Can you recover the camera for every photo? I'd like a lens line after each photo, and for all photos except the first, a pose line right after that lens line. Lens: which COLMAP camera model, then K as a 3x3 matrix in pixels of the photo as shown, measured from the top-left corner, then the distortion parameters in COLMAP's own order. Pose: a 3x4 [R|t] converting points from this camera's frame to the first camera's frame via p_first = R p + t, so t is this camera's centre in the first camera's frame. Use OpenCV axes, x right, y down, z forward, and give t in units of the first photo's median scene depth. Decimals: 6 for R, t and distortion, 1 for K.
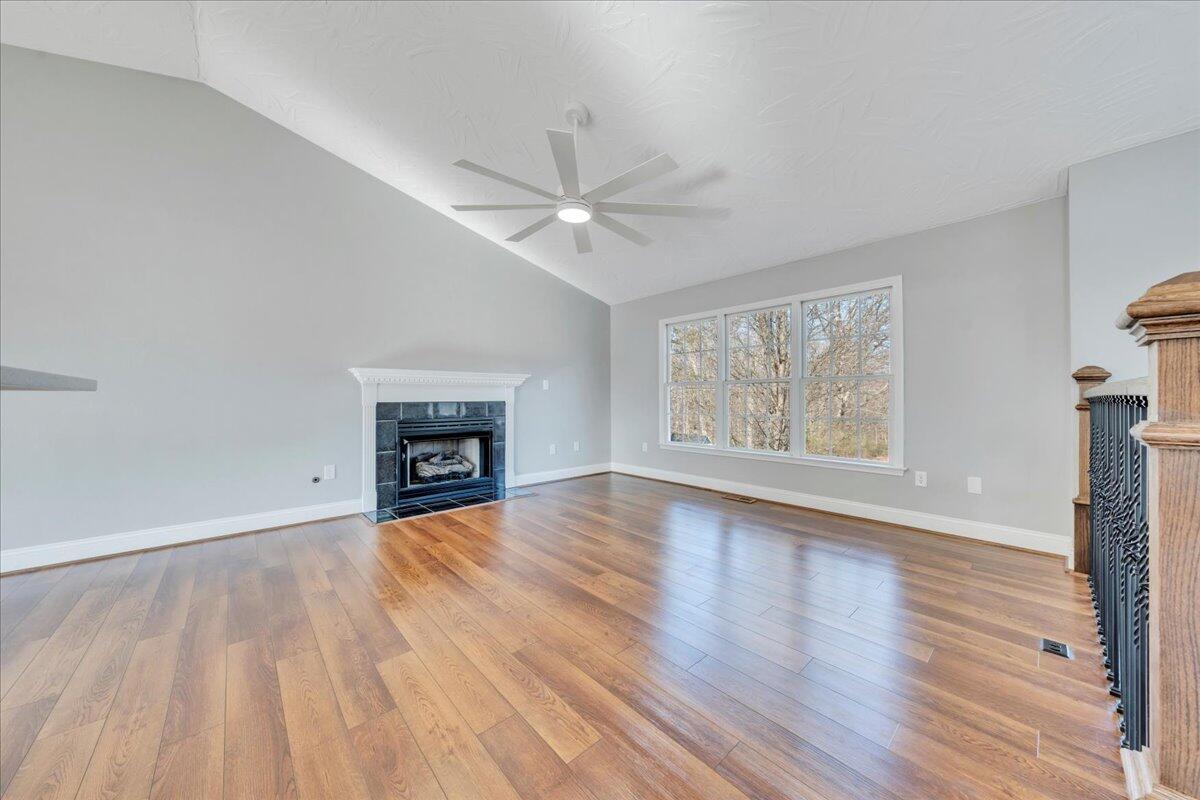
lens RADIAL K [[411.2, 0, 603.4], [0, 411.2, 396.5], [0, 0, 1]] dist [-0.001361, 0.000010]
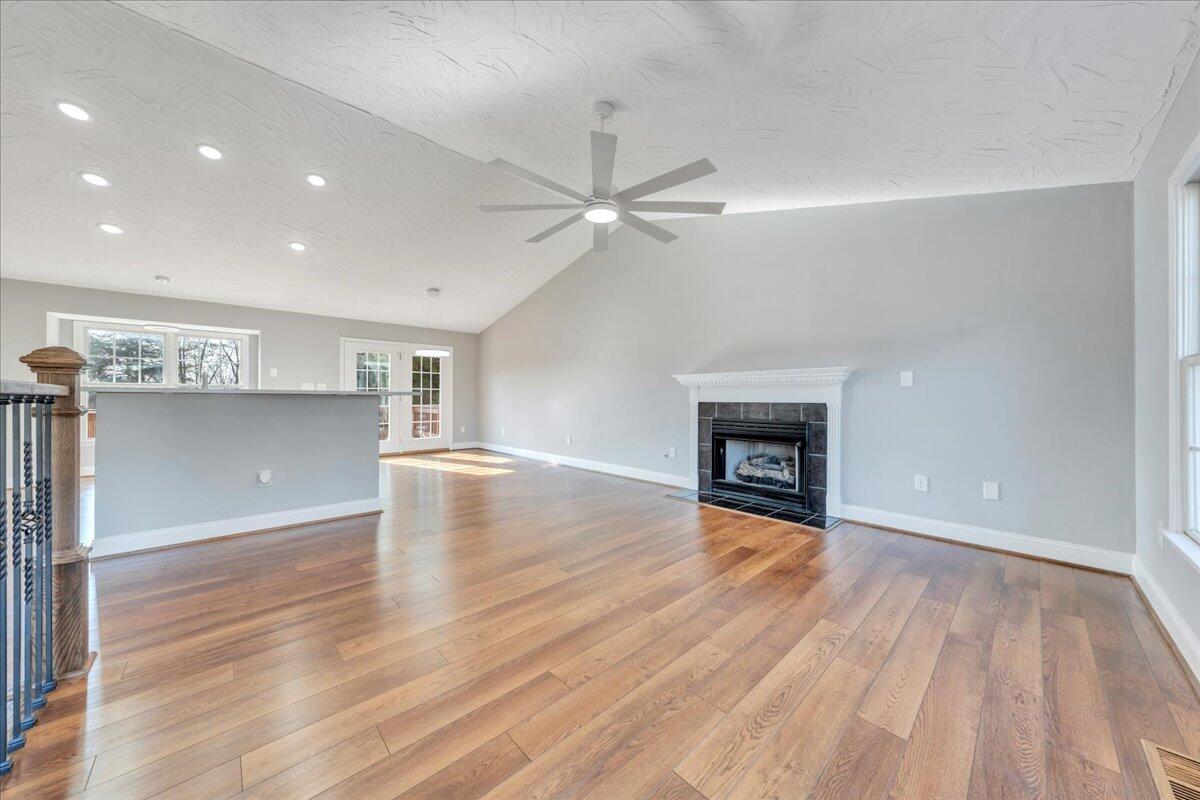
lens RADIAL K [[411.2, 0, 597.3], [0, 411.2, 399.6], [0, 0, 1]] dist [-0.001361, 0.000010]
pose [[0.010116, 0.007548, -0.999920, 0.594649], [0.000454, 0.999971, 0.007553, -0.000836], [0.999949, -0.000531, 0.010112, 0.628094]]
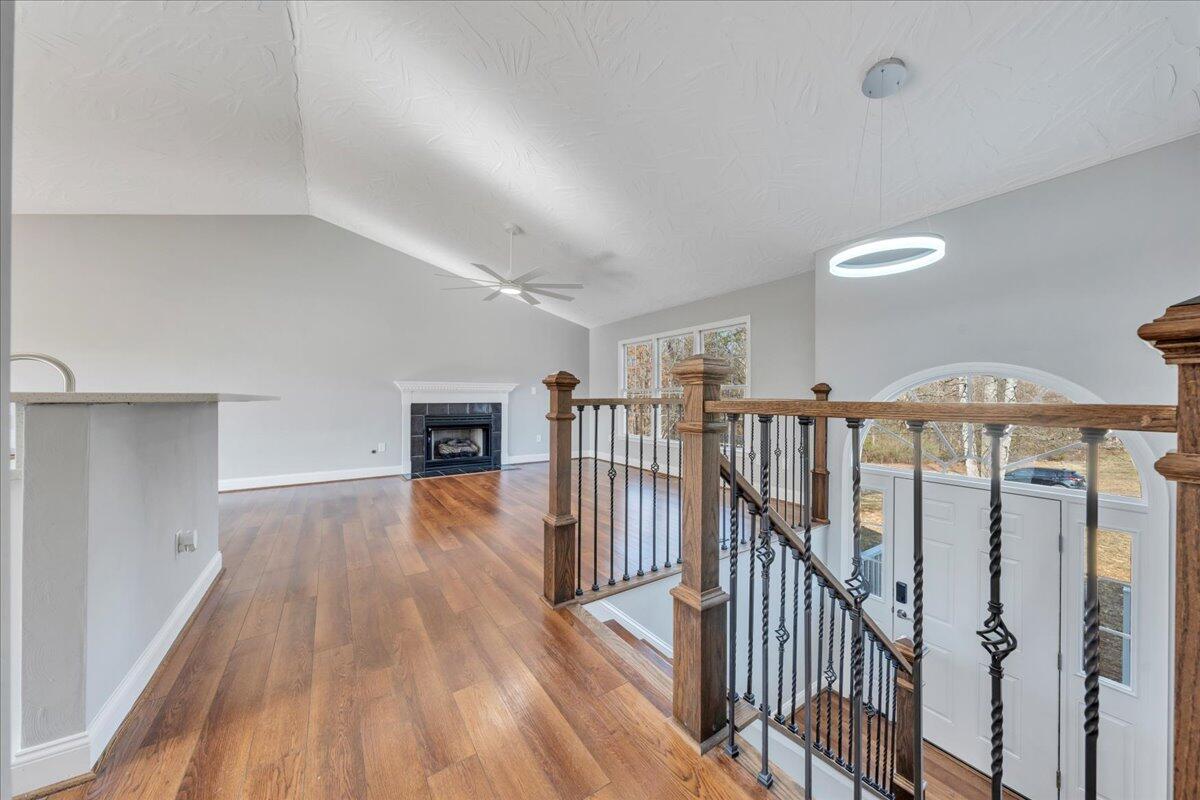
lens RADIAL K [[411.2, 0, 603.4], [0, 411.2, 398.6], [0, 0, 1]] dist [-0.001361, 0.000010]
pose [[0.988821, 0.004014, -0.149053, 0.350412], [-0.003285, 0.999981, 0.005135, -0.011800], [0.149071, -0.004588, 0.988816, -0.371523]]
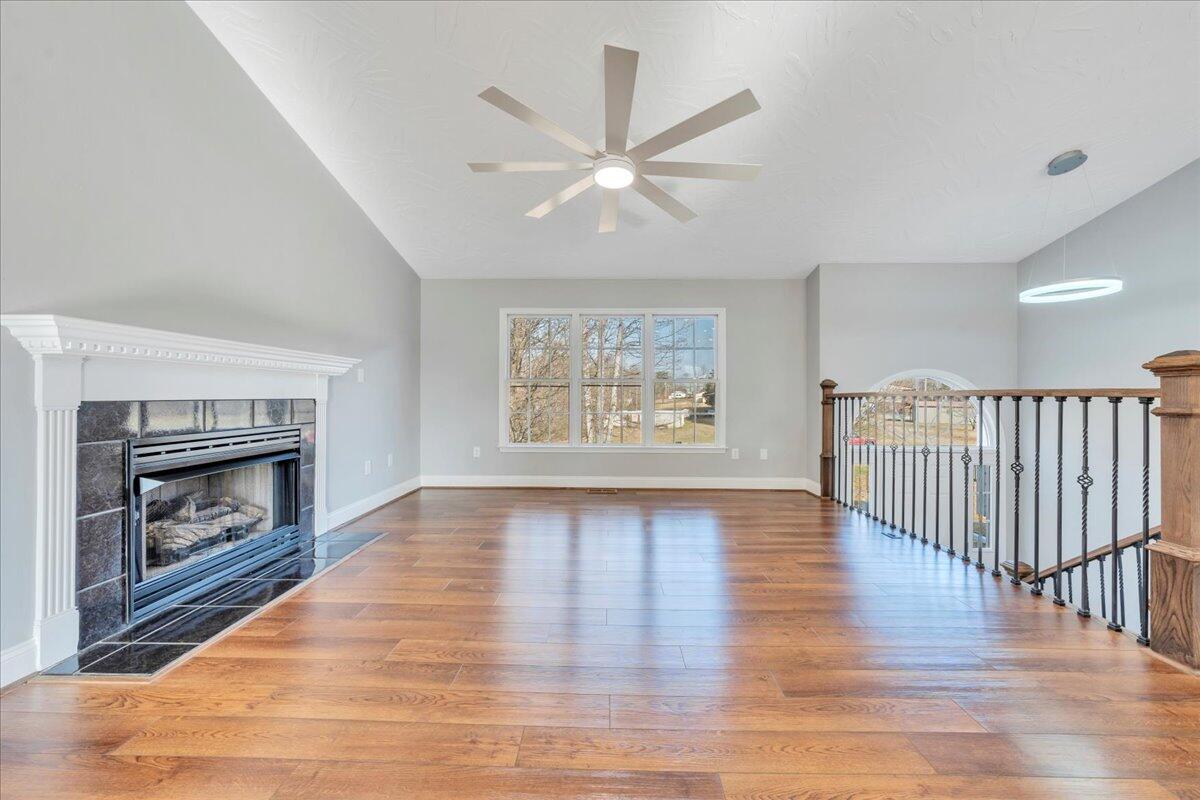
lens RADIAL K [[411.2, 0, 598.0], [0, 411.2, 396.5], [0, 0, 1]] dist [-0.001361, 0.000010]
pose [[0.686210, 0.005880, 0.727380, -0.447548], [-0.008344, 0.999965, -0.000211, 0.004971], [-0.727356, -0.005925, 0.686235, 0.285373]]
